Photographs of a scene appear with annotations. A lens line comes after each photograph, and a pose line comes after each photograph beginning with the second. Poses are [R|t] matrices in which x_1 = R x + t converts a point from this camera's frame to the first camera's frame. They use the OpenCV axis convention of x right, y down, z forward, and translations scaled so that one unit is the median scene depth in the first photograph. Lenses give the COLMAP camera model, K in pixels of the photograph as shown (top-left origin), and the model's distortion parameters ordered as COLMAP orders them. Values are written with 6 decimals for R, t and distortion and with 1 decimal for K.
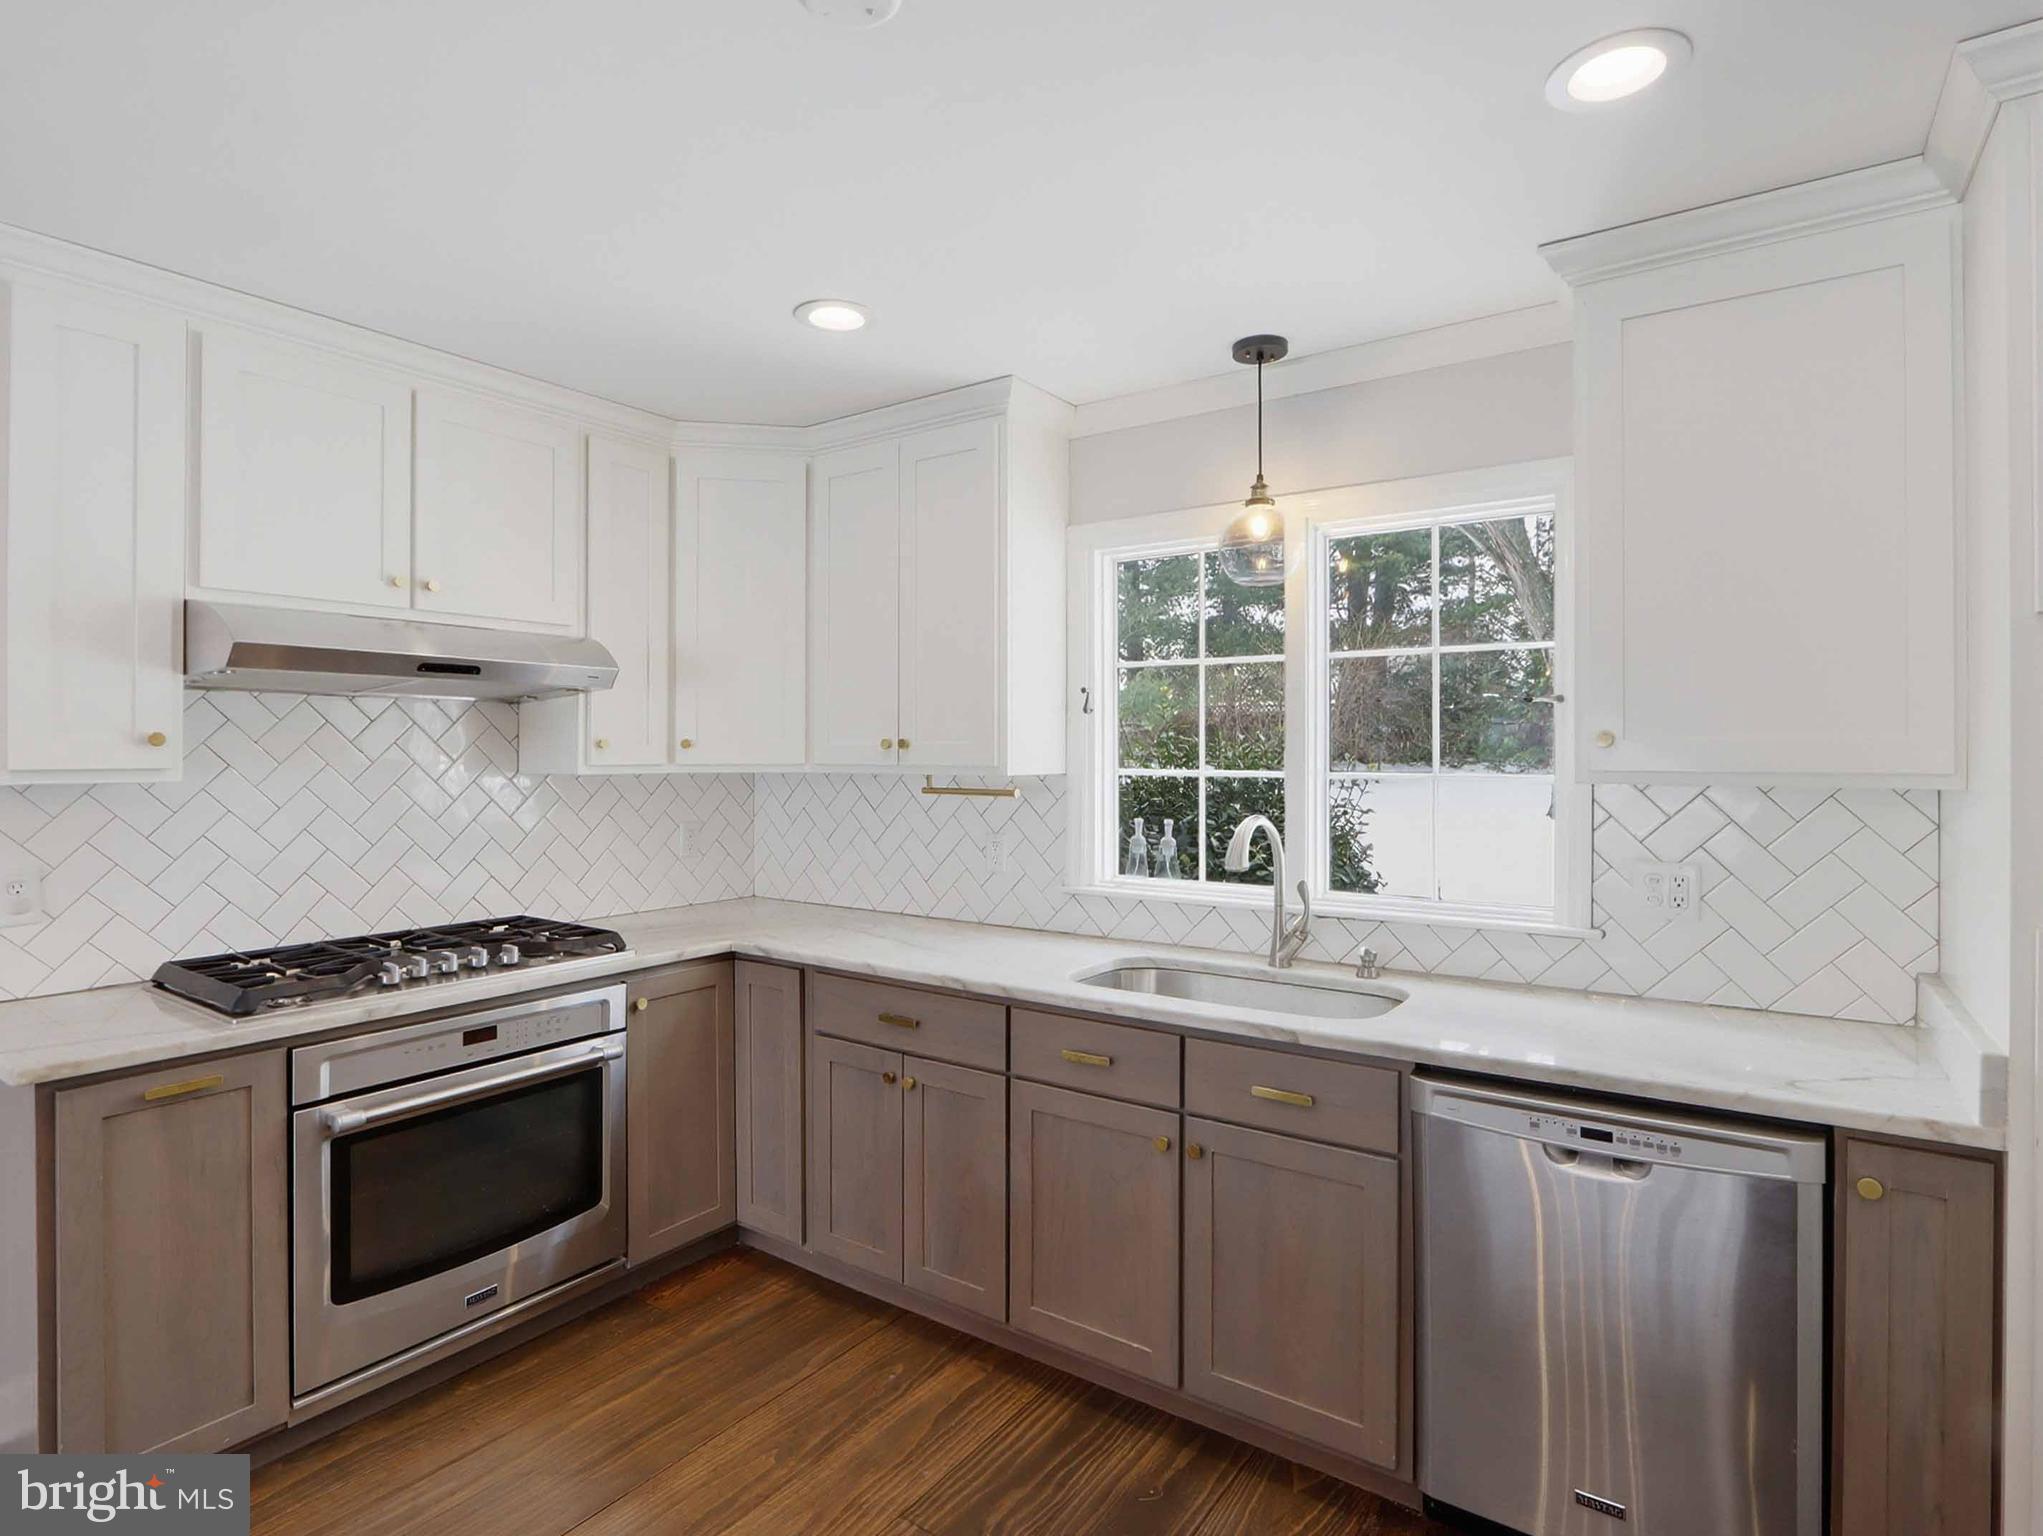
lens RADIAL K [[1084.7, 0, 1006.7], [0, 1084.7, 751.1], [0, 0, 1]] dist [-0.027894, 0.008035]
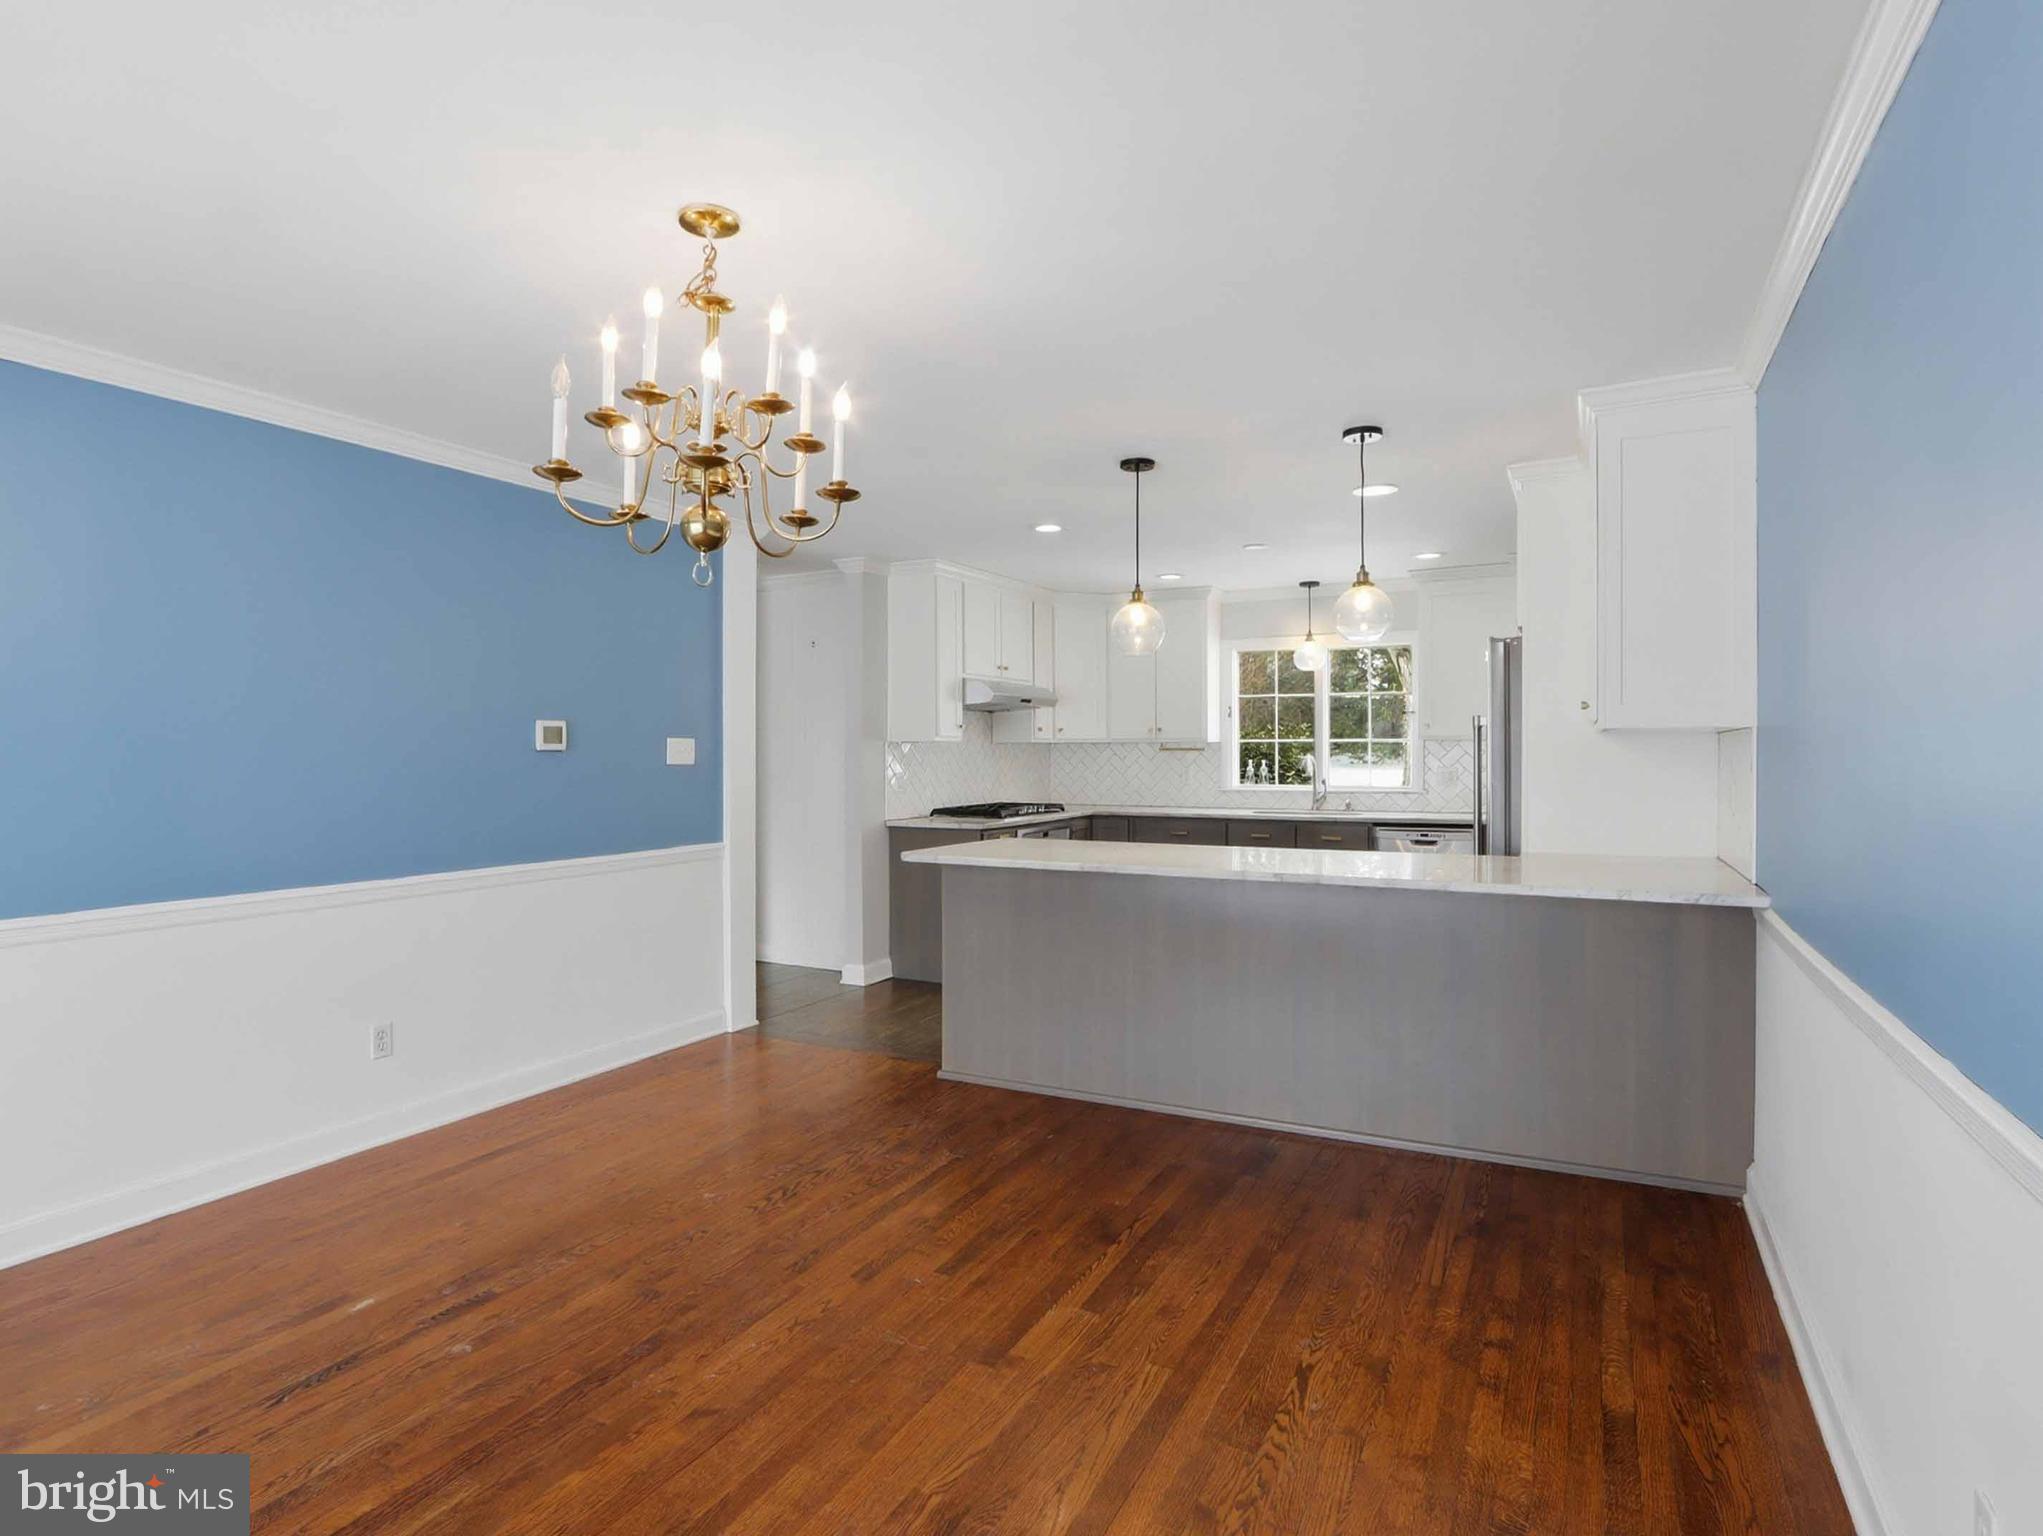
lens RADIAL K [[1084.7, 0, 1012.9], [0, 1084.7, 762.2], [0, 0, 1]] dist [-0.027894, 0.008035]
pose [[0.991990, -0.007462, 0.126096, -0.759653], [0.005980, 0.999909, 0.012122, 0.036568], [-0.126175, -0.011271, 0.991944, -1.438010]]
